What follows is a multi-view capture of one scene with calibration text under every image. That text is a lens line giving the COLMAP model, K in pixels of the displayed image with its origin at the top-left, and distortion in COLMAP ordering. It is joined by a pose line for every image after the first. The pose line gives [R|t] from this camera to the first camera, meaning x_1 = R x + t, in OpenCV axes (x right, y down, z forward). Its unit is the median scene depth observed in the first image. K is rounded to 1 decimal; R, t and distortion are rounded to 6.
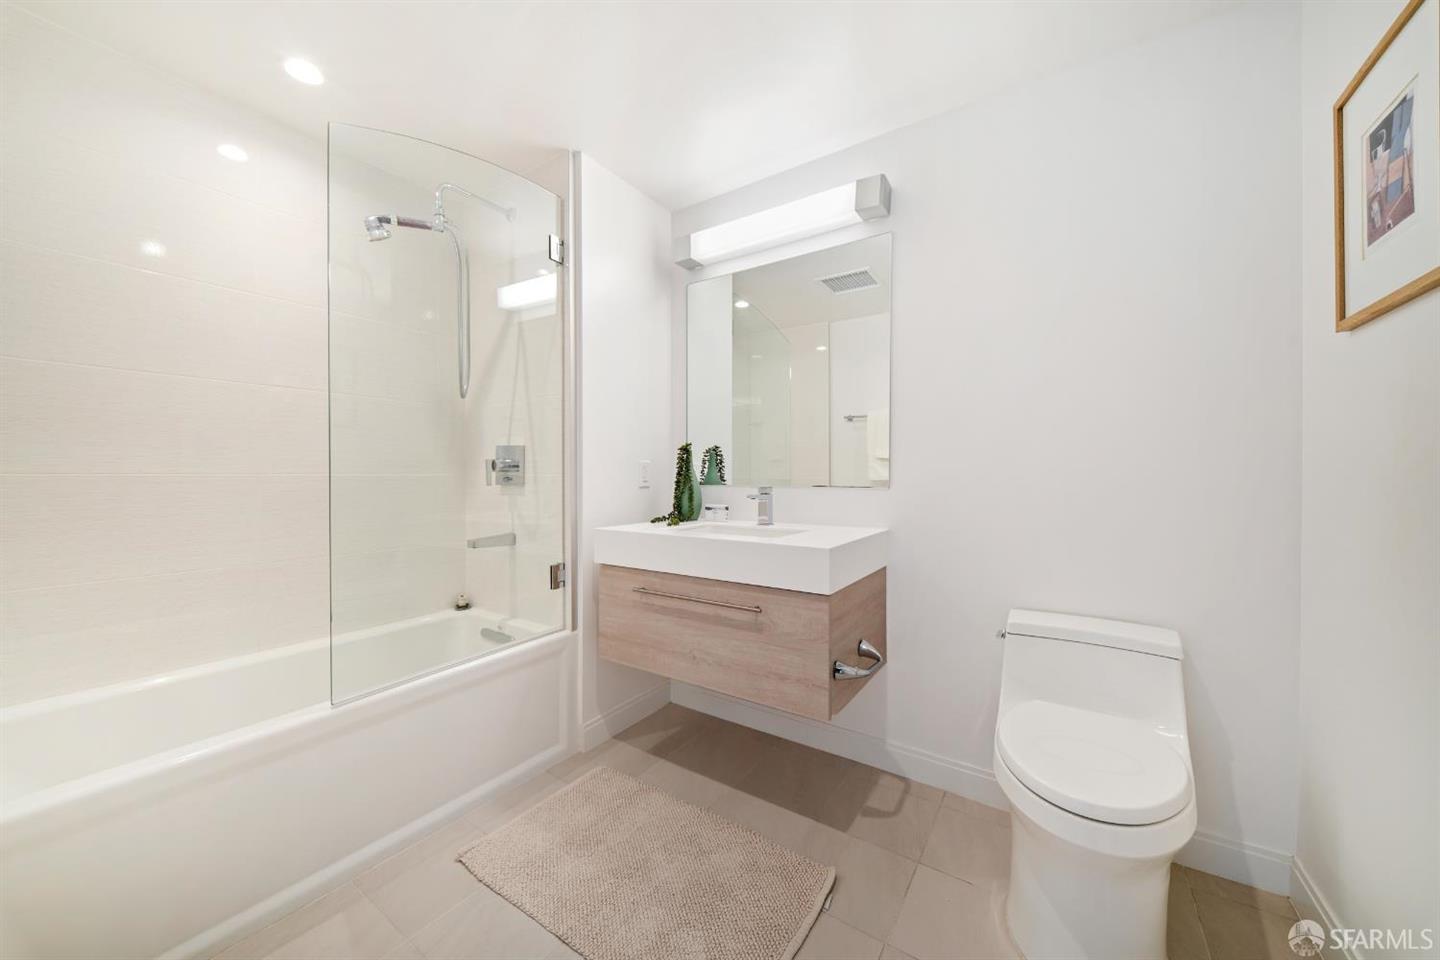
lens RADIAL K [[512.3, 0, 720.9], [0, 512.3, 486.5], [0, 0, 1]] dist [0.000268, -0.003718]
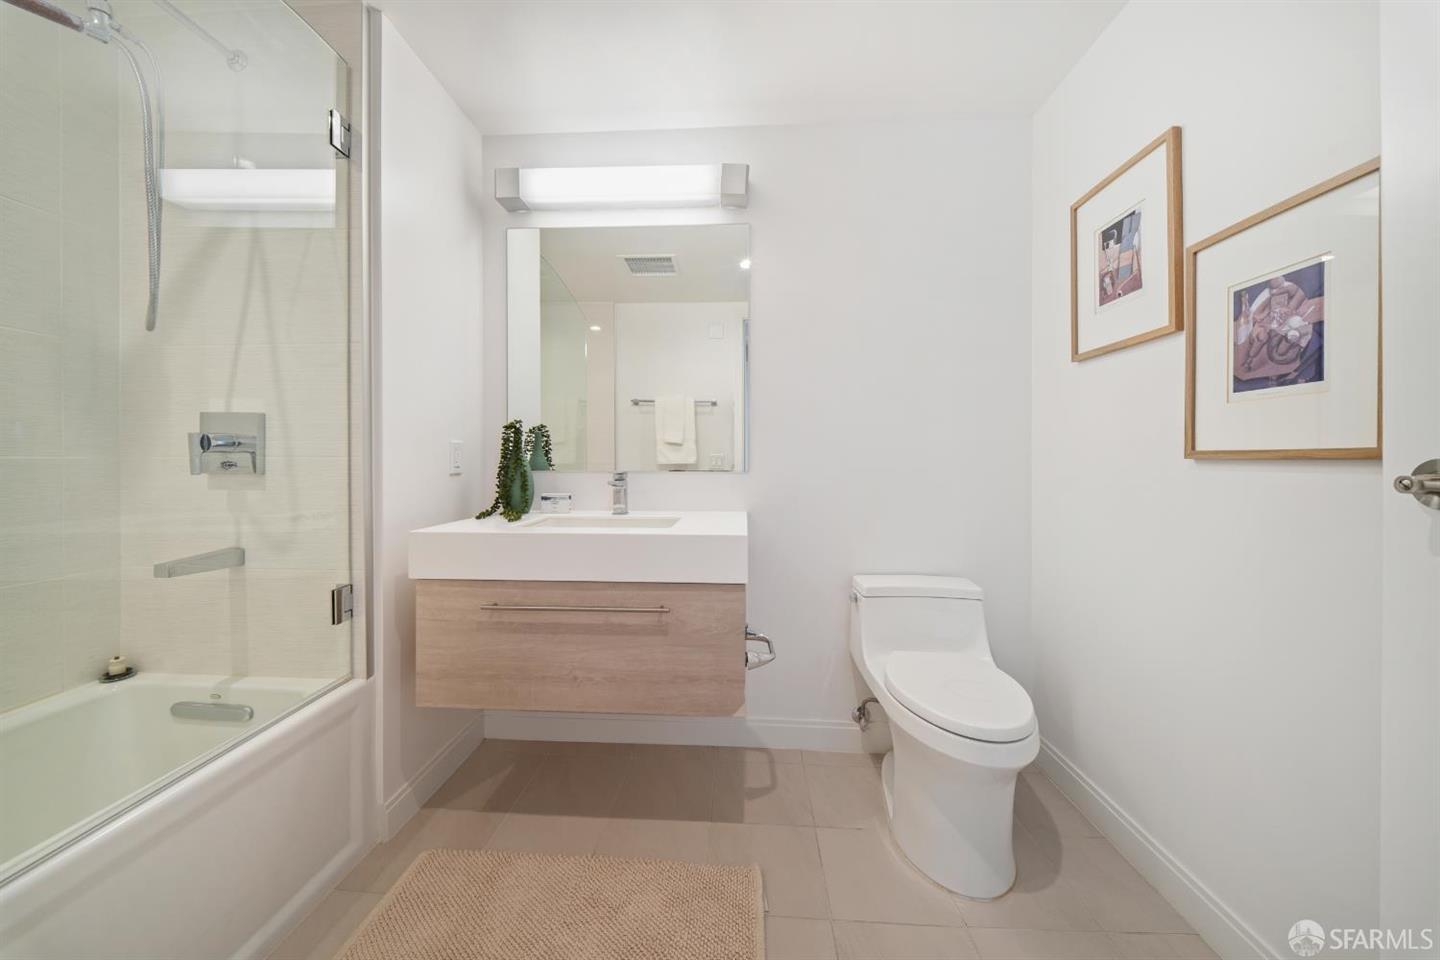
lens RADIAL K [[503.5, 0, 719.3], [0, 503.5, 470.5], [0, 0, 1]] dist [0.000349, -0.004966]
pose [[0.859221, -0.009285, 0.511520, -0.221527], [0.009685, 0.999951, 0.001883, -0.002150], [-0.511512, 0.003336, 0.859269, 0.149289]]
